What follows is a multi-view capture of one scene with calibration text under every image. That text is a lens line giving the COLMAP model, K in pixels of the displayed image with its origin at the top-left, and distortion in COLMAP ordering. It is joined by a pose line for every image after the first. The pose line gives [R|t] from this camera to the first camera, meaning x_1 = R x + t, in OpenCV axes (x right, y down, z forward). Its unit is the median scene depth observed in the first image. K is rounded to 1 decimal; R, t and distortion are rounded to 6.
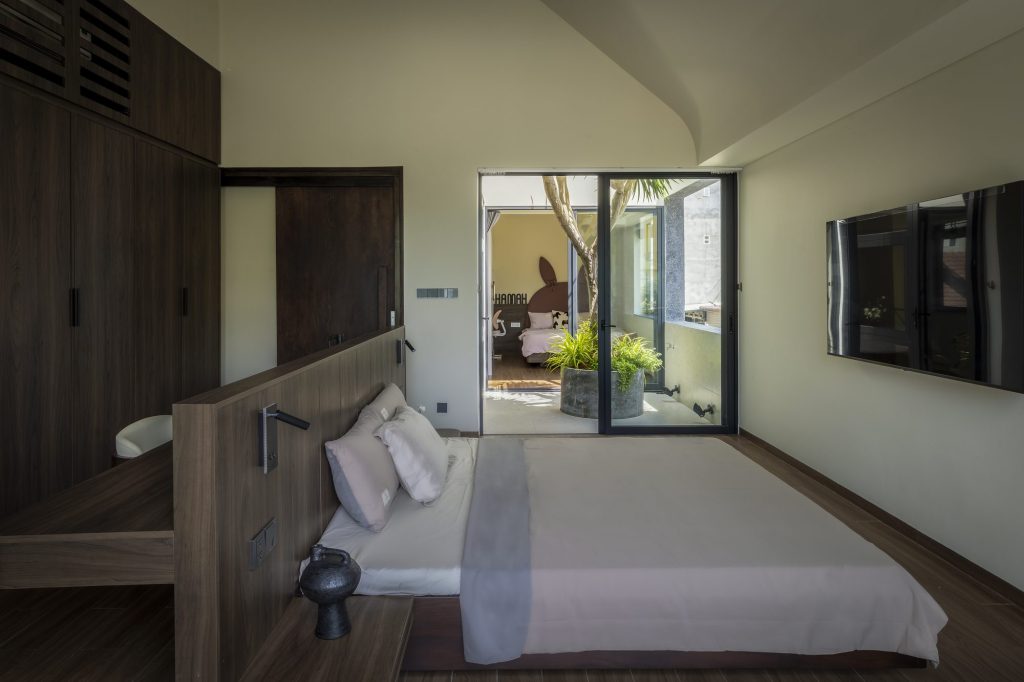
lens RADIAL K [[1930.0, 0, 512.0], [0, 1930.0, 341.0], [0, 0, 1]] dist [0.026212, 0.025328]
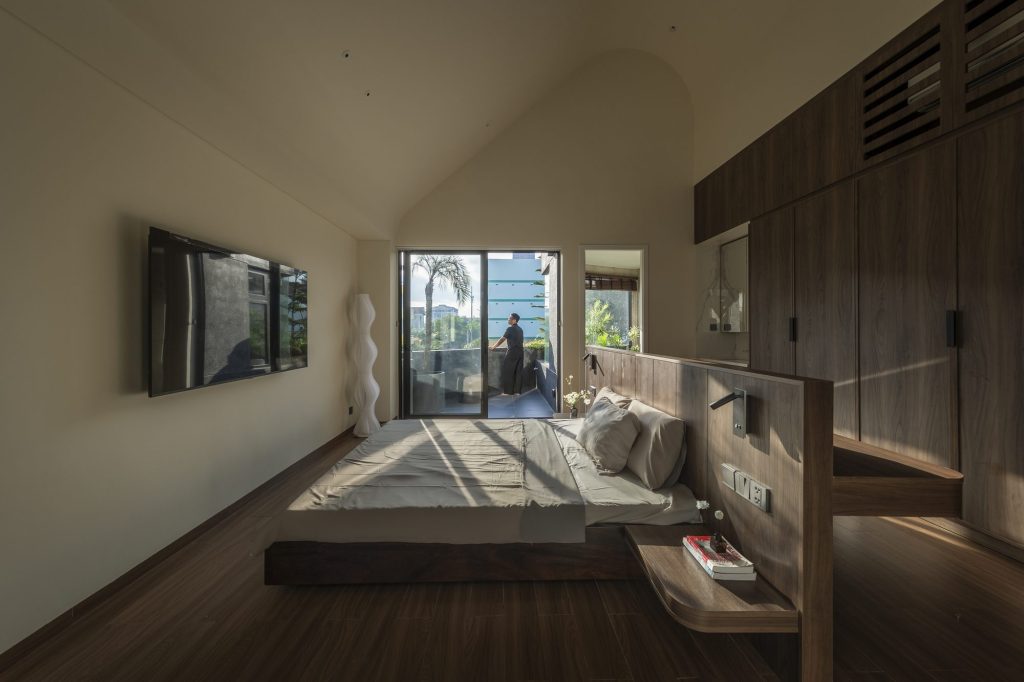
lens RADIAL K [[1930.0, 0, 512.0], [0, 1930.0, 341.0], [0, 0, 1]] dist [0.026212, 0.025328]
pose [[-0.999964, 0.008506, -0.000107, 0.006244], [0.008498, 0.999412, 0.033233, -0.052217], [0.000389, 0.033231, -0.999448, 2.170340]]
